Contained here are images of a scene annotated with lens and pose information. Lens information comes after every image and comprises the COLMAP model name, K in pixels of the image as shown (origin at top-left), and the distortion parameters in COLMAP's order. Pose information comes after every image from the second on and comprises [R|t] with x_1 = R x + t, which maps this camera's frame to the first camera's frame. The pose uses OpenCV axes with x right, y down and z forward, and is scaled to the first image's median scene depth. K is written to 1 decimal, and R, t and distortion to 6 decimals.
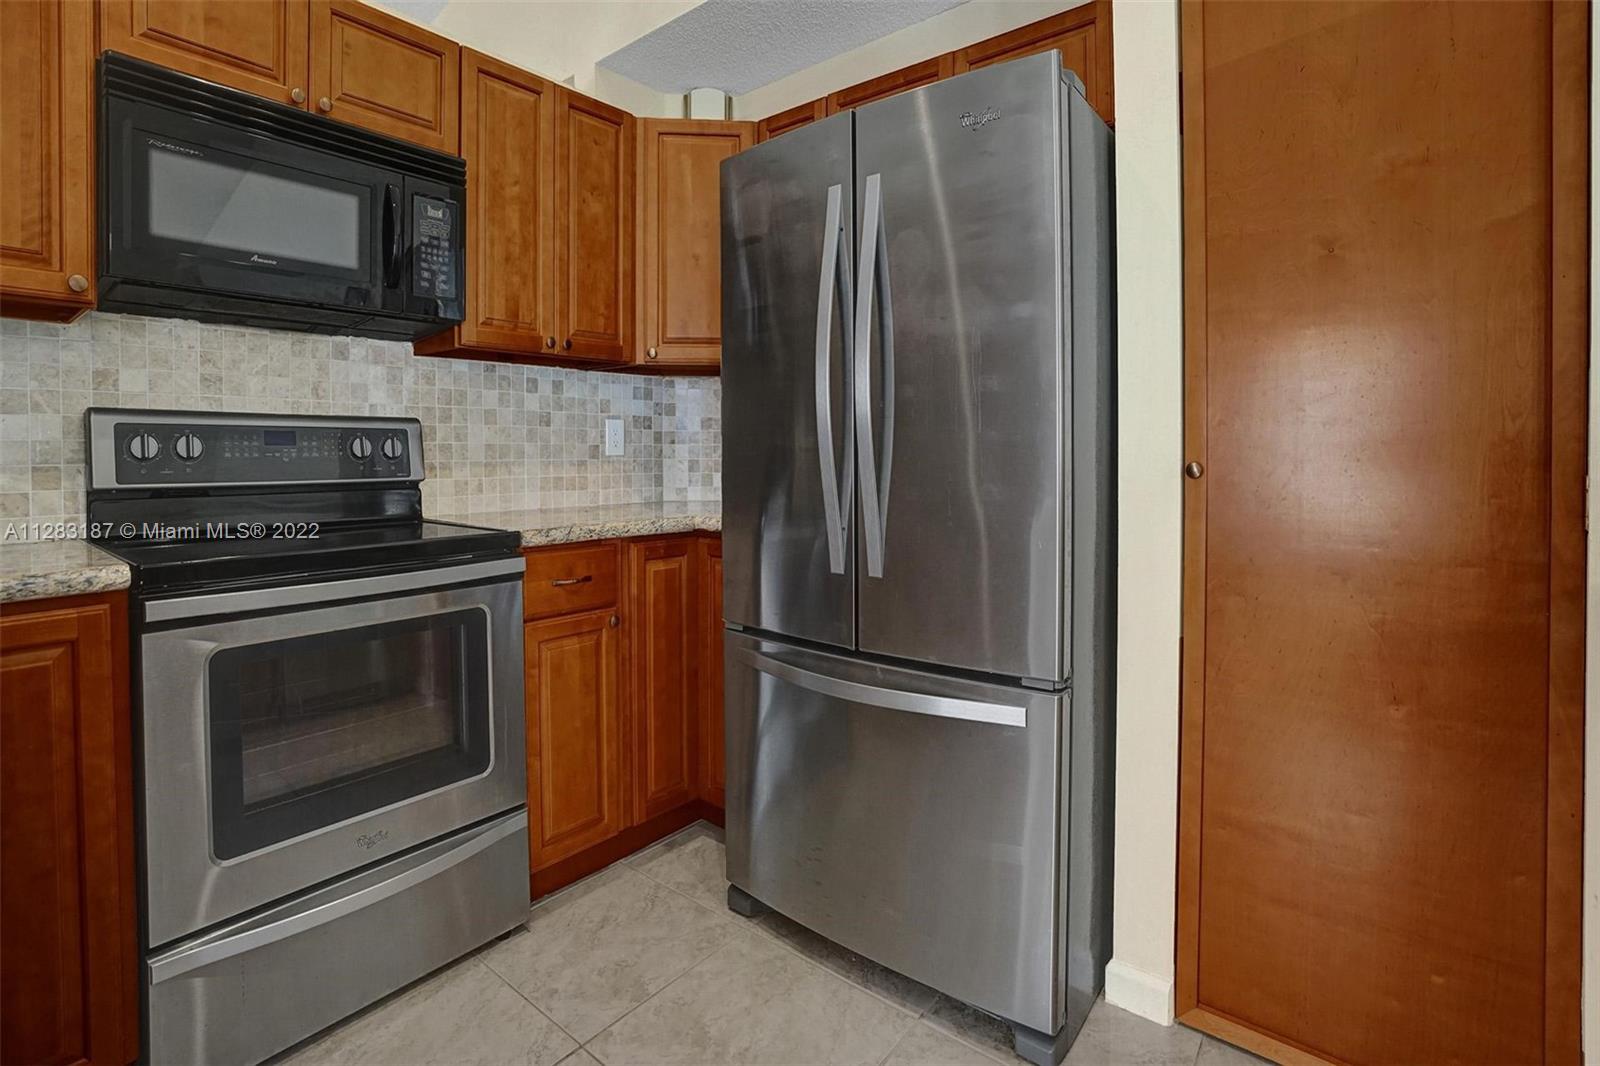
lens RADIAL K [[933.4, 0, 802.0], [0, 933.4, 428.7], [0, 0, 1]] dist [-0.111393, 0.057211]
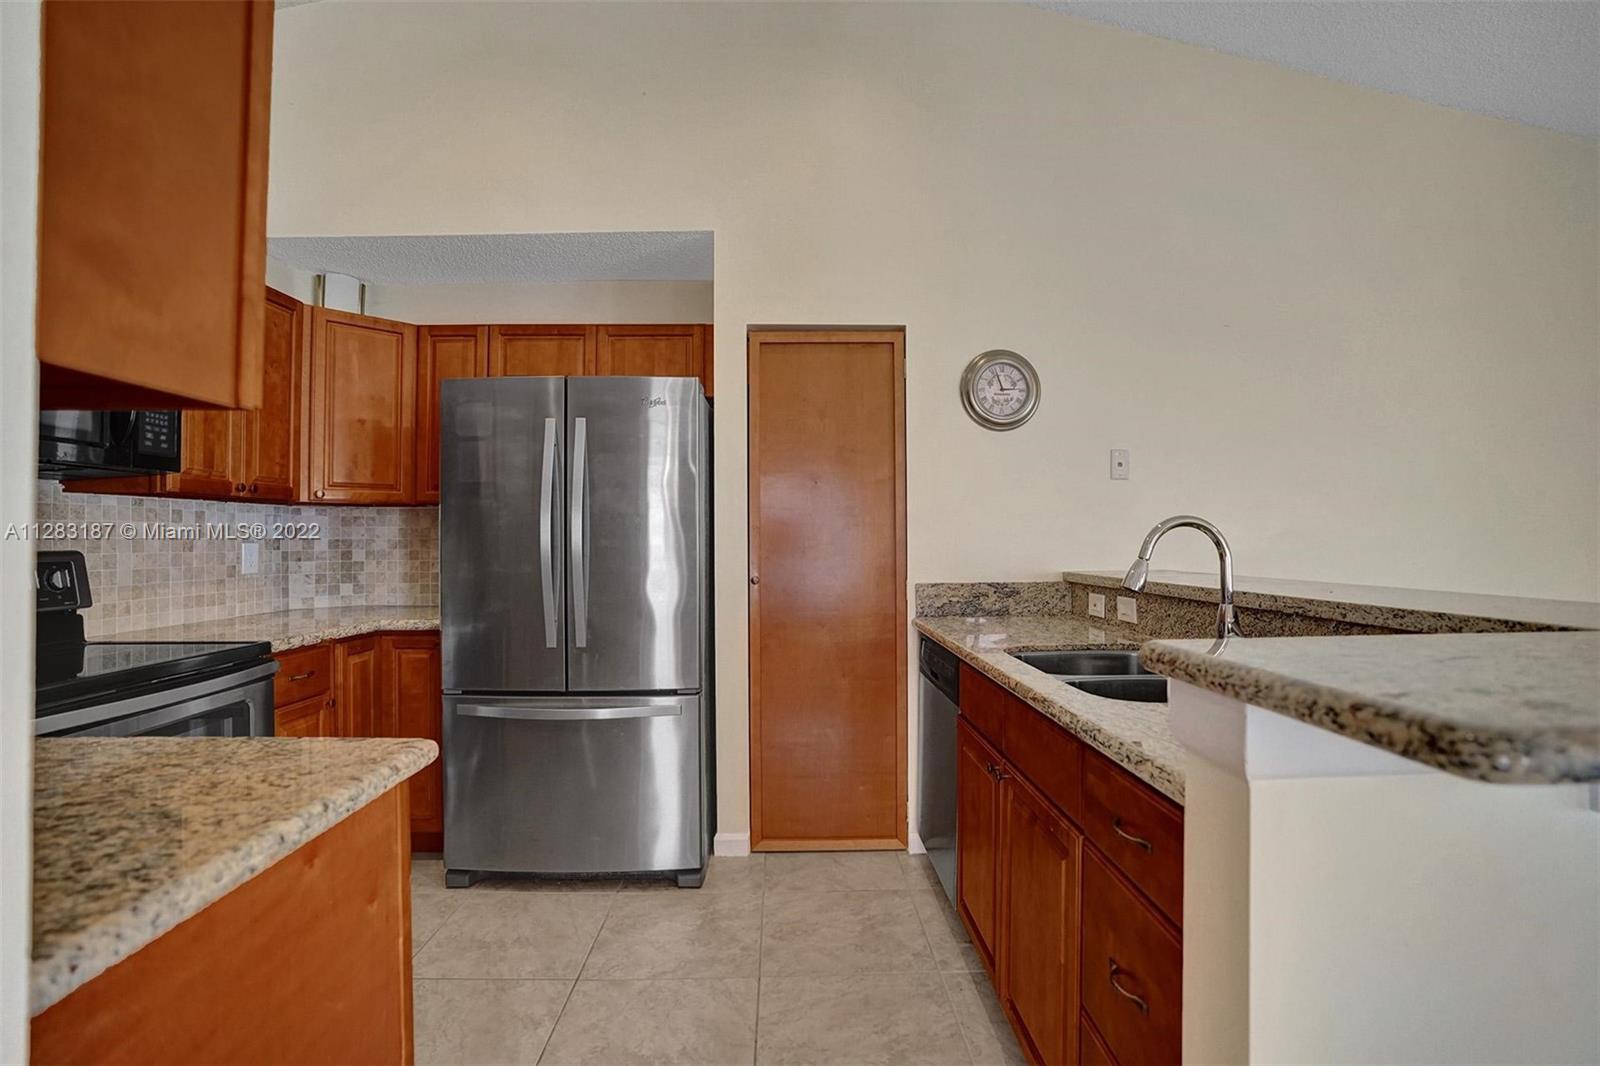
lens RADIAL K [[775.0, 0, 791.9], [0, 775.0, 539.4], [0, 0, 1]] dist [-0.076238, 0.033932]
pose [[0.833441, -0.019736, 0.552255, -0.222411], [0.009879, 0.999734, 0.020819, -0.039528], [-0.552519, -0.011895, 0.833415, -0.242642]]
